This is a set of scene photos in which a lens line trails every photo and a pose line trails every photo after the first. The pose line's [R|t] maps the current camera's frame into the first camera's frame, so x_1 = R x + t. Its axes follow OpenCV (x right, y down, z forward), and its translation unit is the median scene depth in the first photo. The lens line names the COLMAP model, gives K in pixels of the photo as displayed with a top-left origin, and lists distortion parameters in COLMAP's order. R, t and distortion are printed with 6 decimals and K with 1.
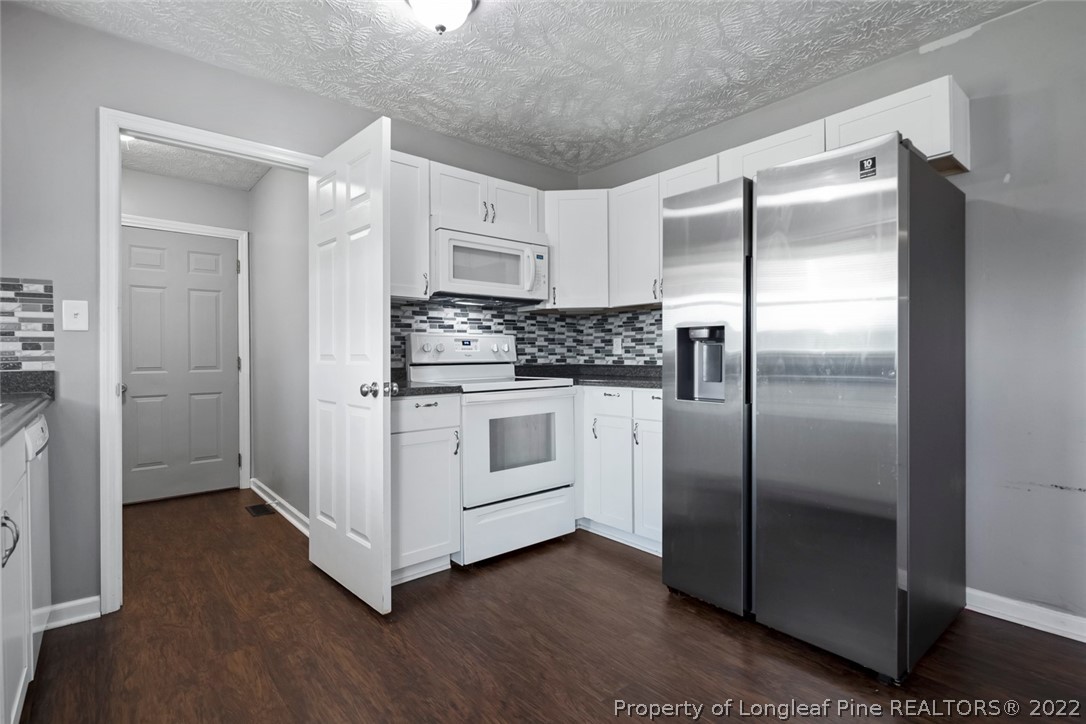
lens RADIAL K [[526.7, 0, 547.3], [0, 526.7, 357.6], [0, 0, 1]] dist [0.002320, -0.003095]
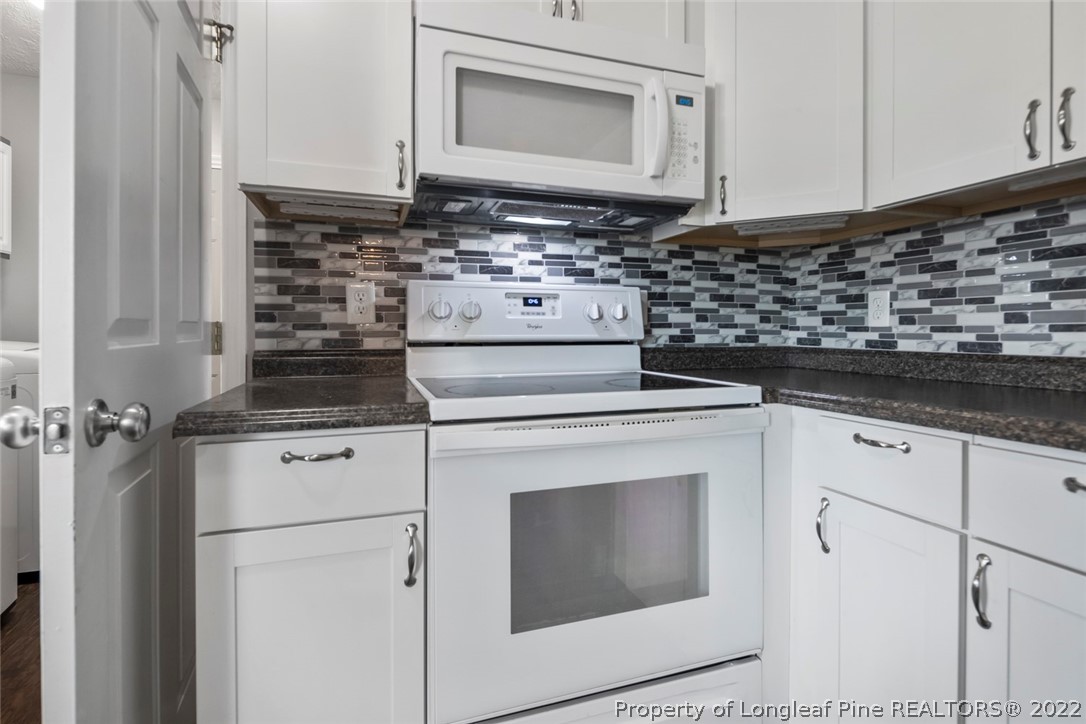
lens RADIAL K [[526.7, 0, 544.0], [0, 526.7, 333.8], [0, 0, 1]] dist [0.002320, -0.003095]
pose [[0.925428, 0.010246, -0.378784, 0.046197], [-0.009650, 0.999947, 0.003472, 0.000886], [0.378800, 0.000442, 0.925479, 0.564875]]
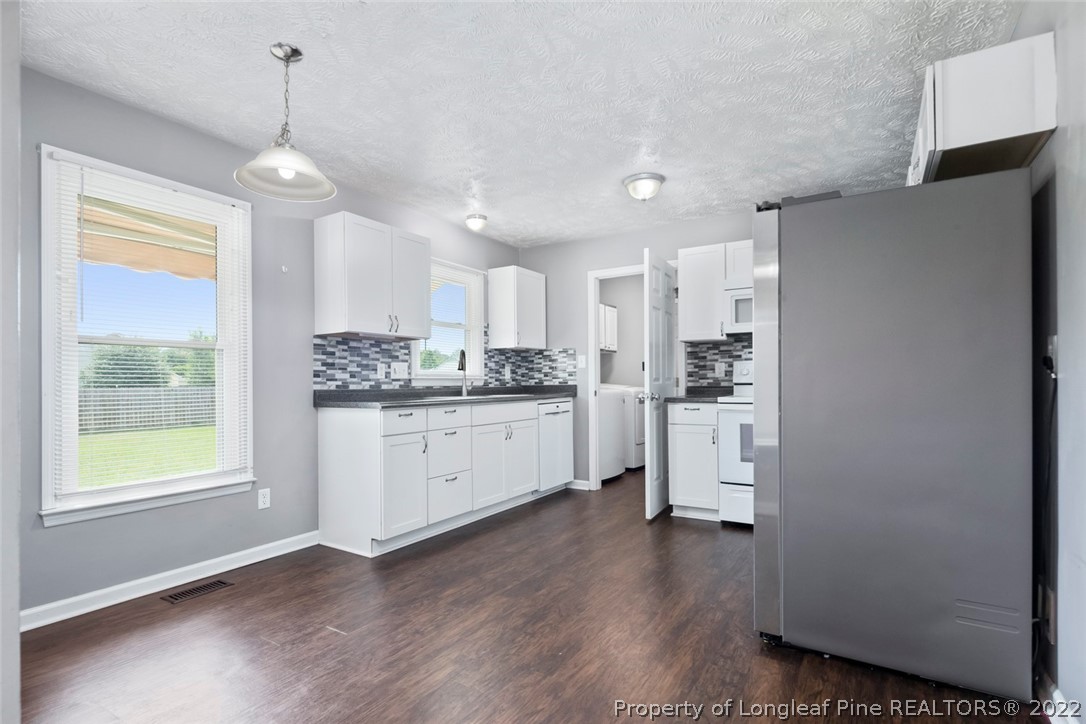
lens RADIAL K [[526.7, 0, 540.0], [0, 526.7, 384.8], [0, 0, 1]] dist [0.002320, -0.003095]
pose [[0.301801, 0.010858, -0.953309, 0.908880], [0.004220, 0.999910, 0.012724, -0.004622], [0.953362, -0.007863, 0.301728, 0.063116]]
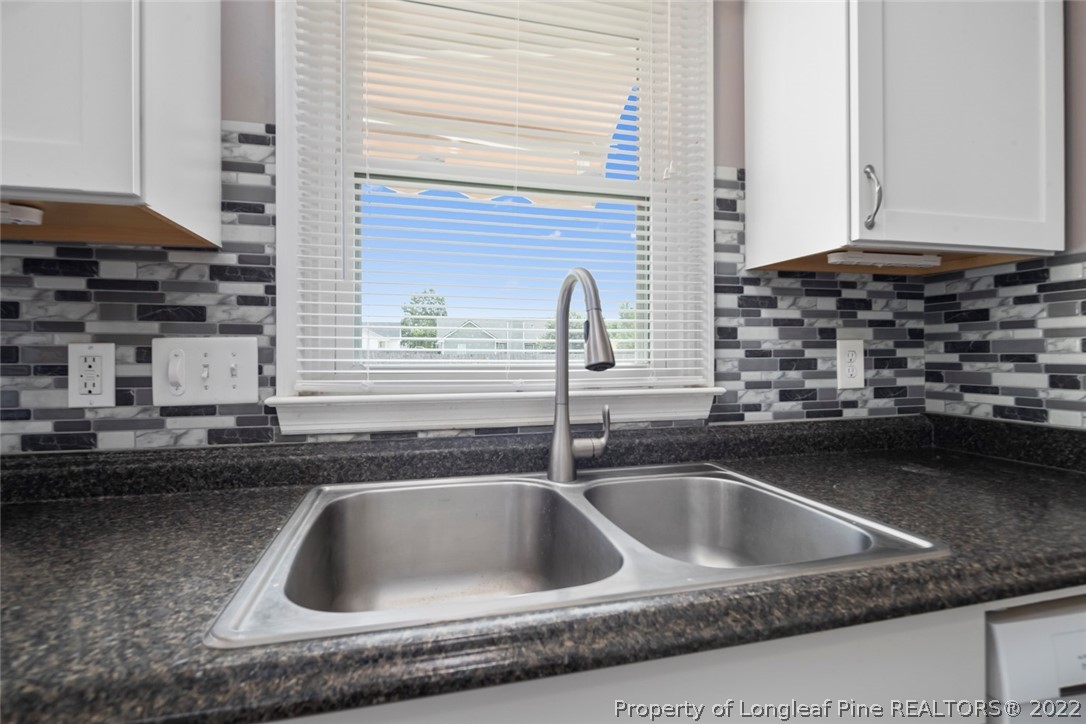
lens RADIAL K [[526.7, 0, 541.3], [0, 526.7, 350.9], [0, 0, 1]] dist [0.002320, -0.003095]
pose [[-0.436519, 0.010005, -0.899640, -0.244272], [0.004661, 0.999950, 0.008859, -0.037751], [0.899683, -0.000326, -0.436544, 0.436224]]
